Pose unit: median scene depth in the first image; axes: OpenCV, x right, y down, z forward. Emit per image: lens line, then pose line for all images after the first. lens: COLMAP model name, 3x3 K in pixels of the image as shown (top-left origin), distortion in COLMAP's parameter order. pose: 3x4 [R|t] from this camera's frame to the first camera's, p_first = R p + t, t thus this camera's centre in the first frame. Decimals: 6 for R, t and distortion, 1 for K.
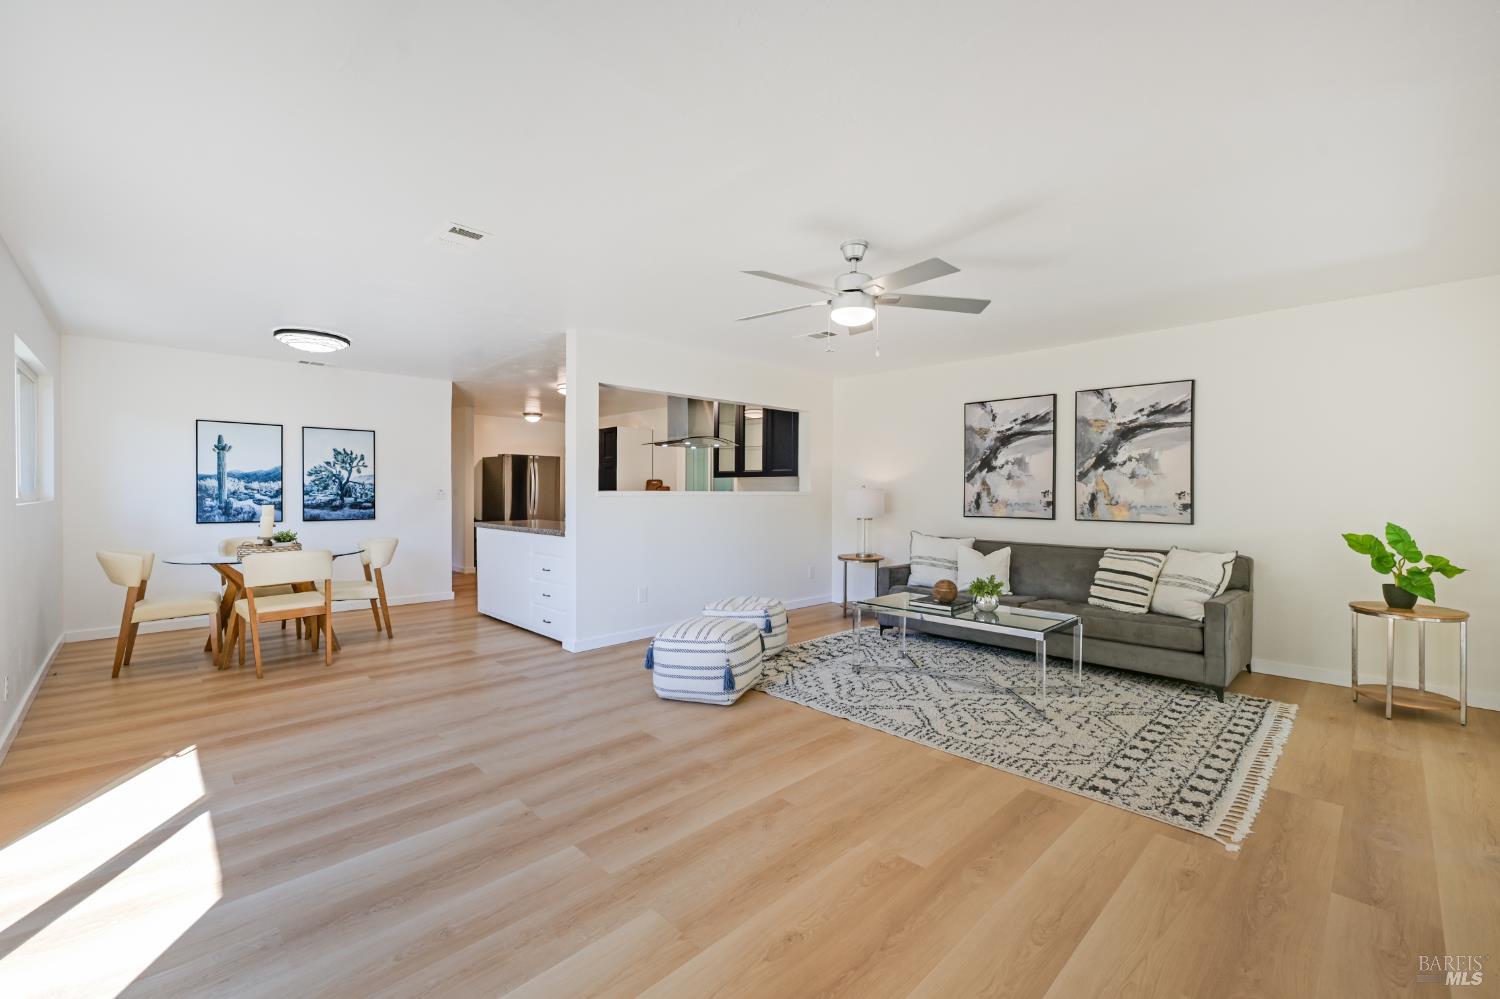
lens RADIAL K [[624.8, 0, 747.5], [0, 624.8, 496.8], [0, 0, 1]] dist [0.002134, 0.000218]
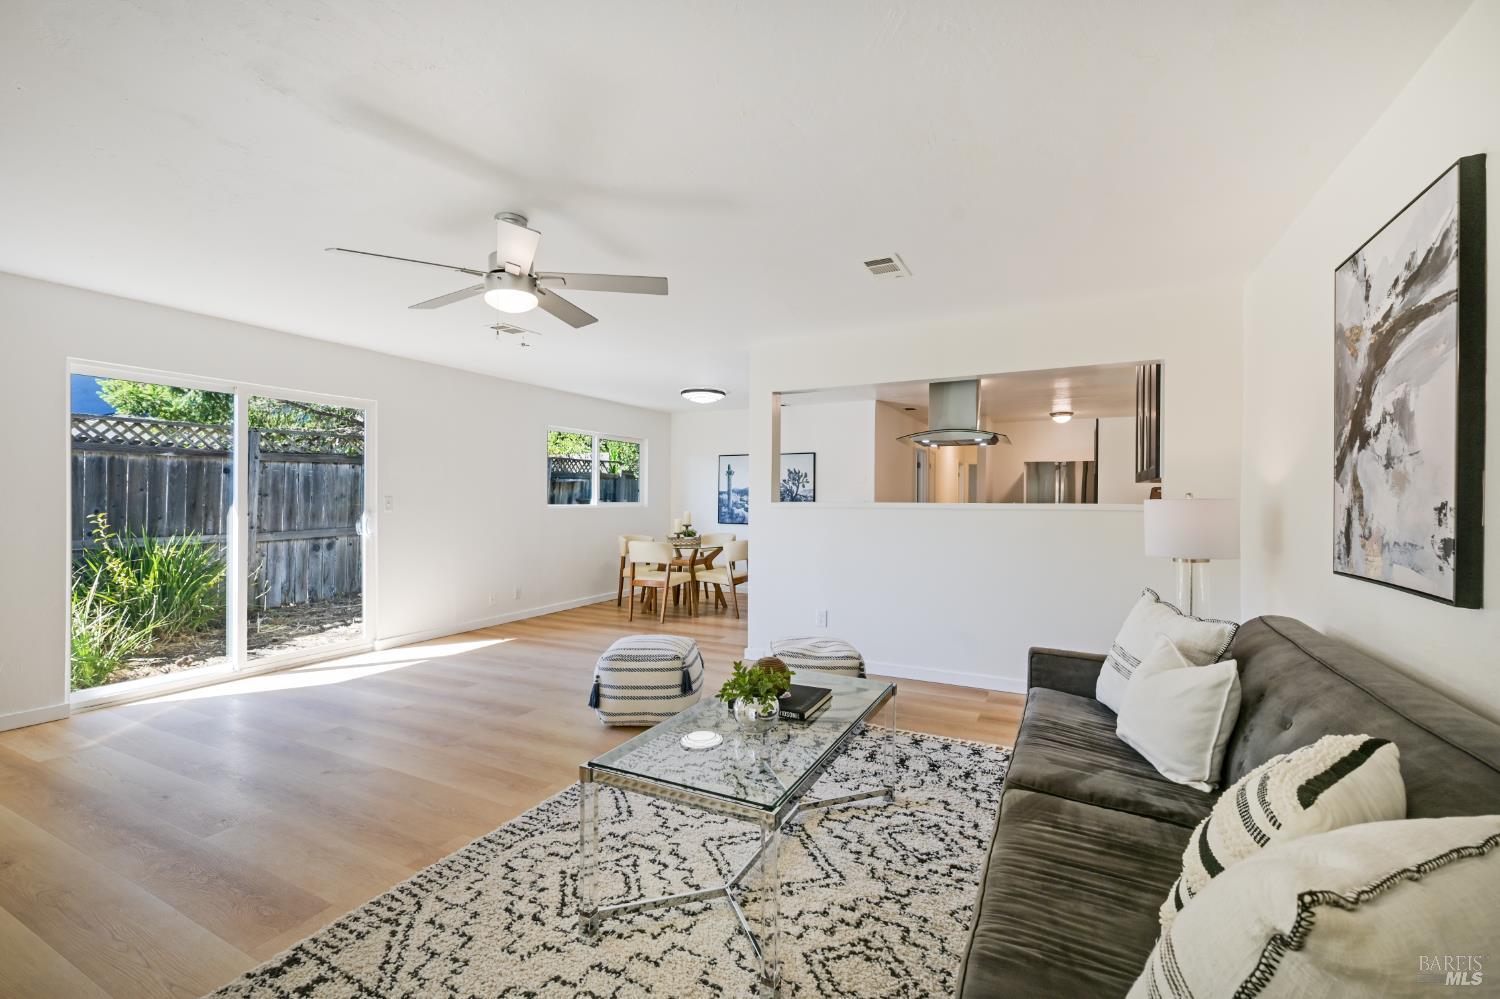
lens RADIAL K [[628.8, 0, 746.1], [0, 628.8, 498.7], [0, 0, 1]] dist [-0.000983, 0.000283]
pose [[0.323732, -0.004319, -0.946139, 0.808274], [-0.011062, 0.999904, -0.008349, -0.007113], [0.946084, 0.013170, 0.323653, 0.751455]]
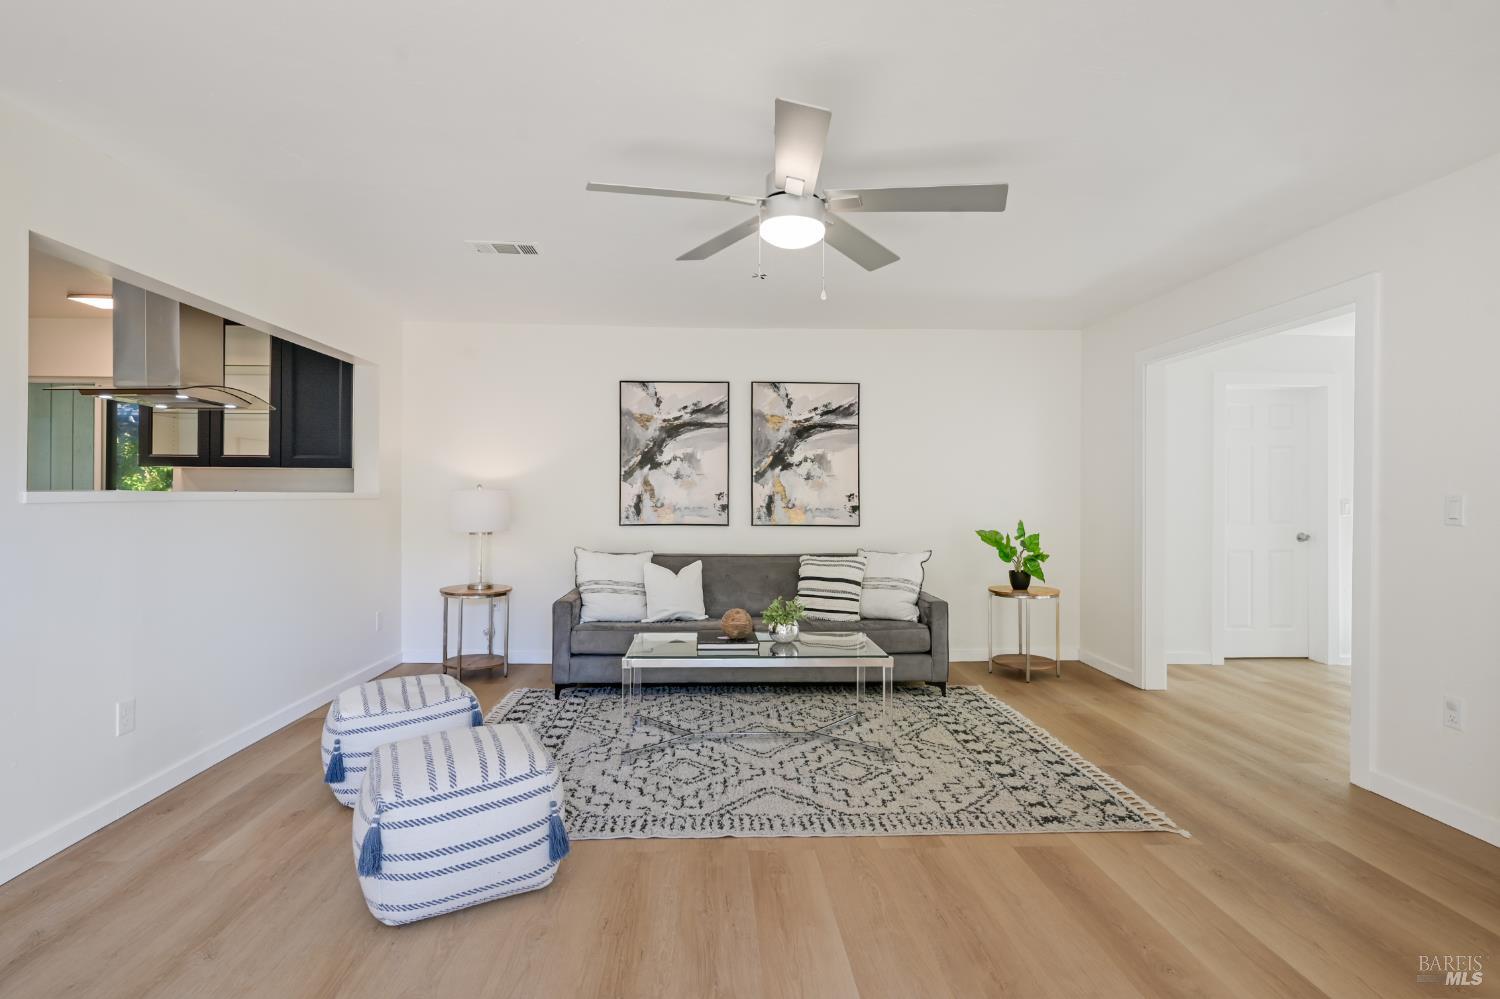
lens RADIAL K [[742.1, 0, 734.7], [0, 742.1, 496.0], [0, 0, 1]] dist [0.000730, -0.000058]
pose [[0.667391, -0.001595, 0.744706, -0.340732], [0.003752, 0.999992, -0.001221, -0.004469], [-0.744698, 0.003609, 0.667392, 0.376267]]
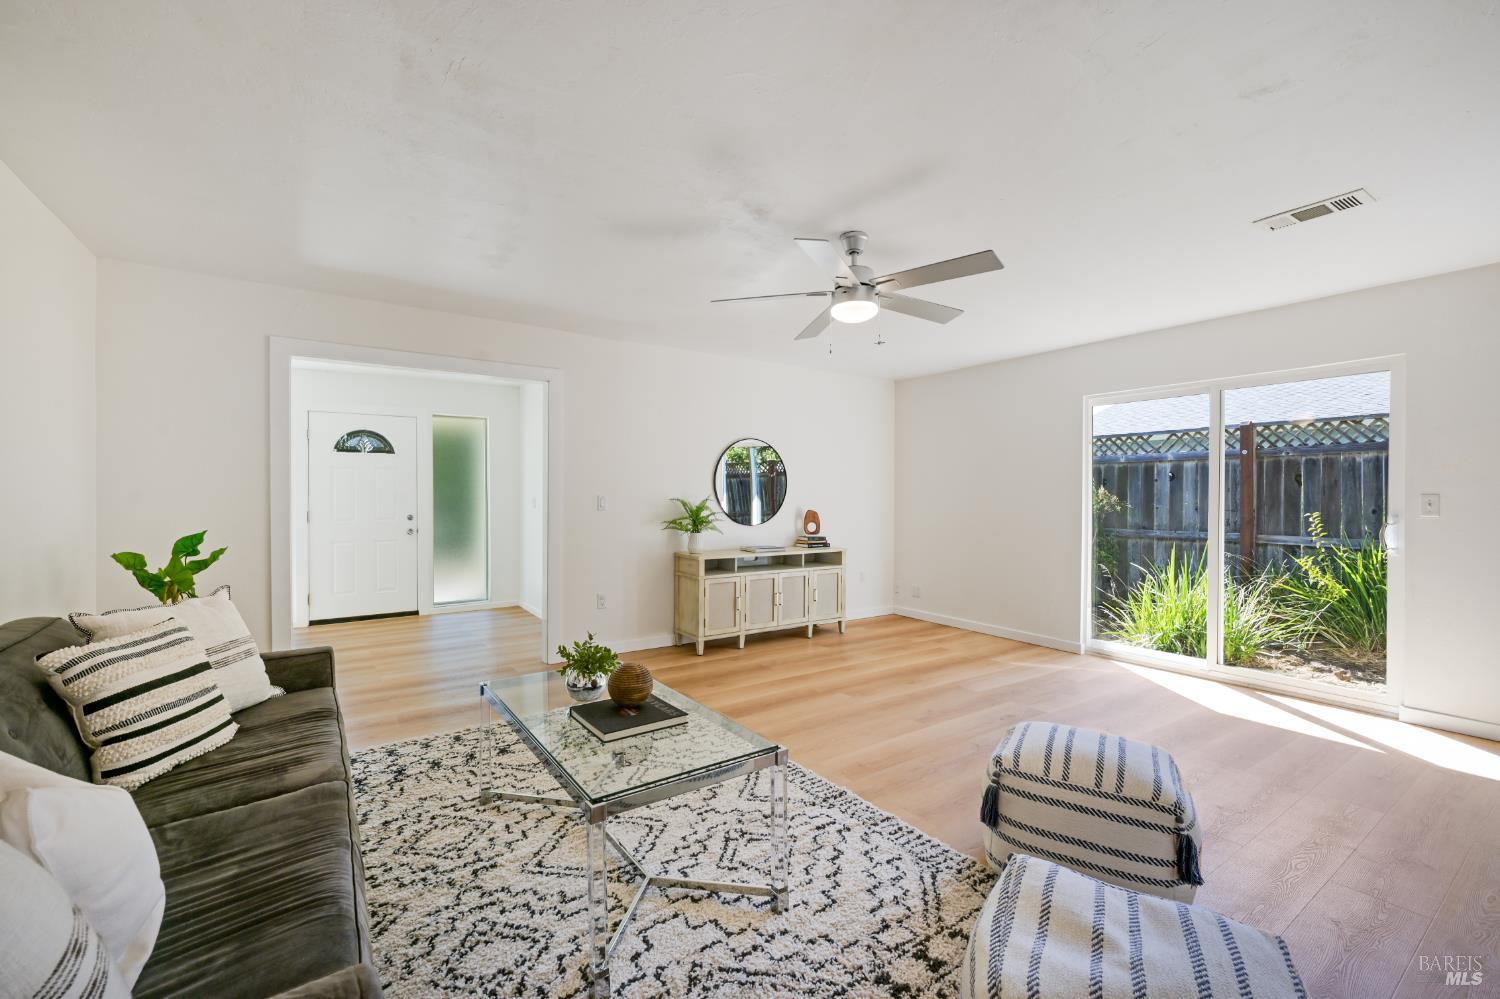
lens RADIAL K [[628.8, 0, 755.8], [0, 628.8, 498.7], [0, 0, 1]] dist [-0.000983, 0.000283]
pose [[-0.988356, -0.007959, 0.151951, 0.123959], [-0.005739, 0.999870, 0.015043, -0.016459], [-0.152051, 0.013996, -0.988274, 1.434166]]
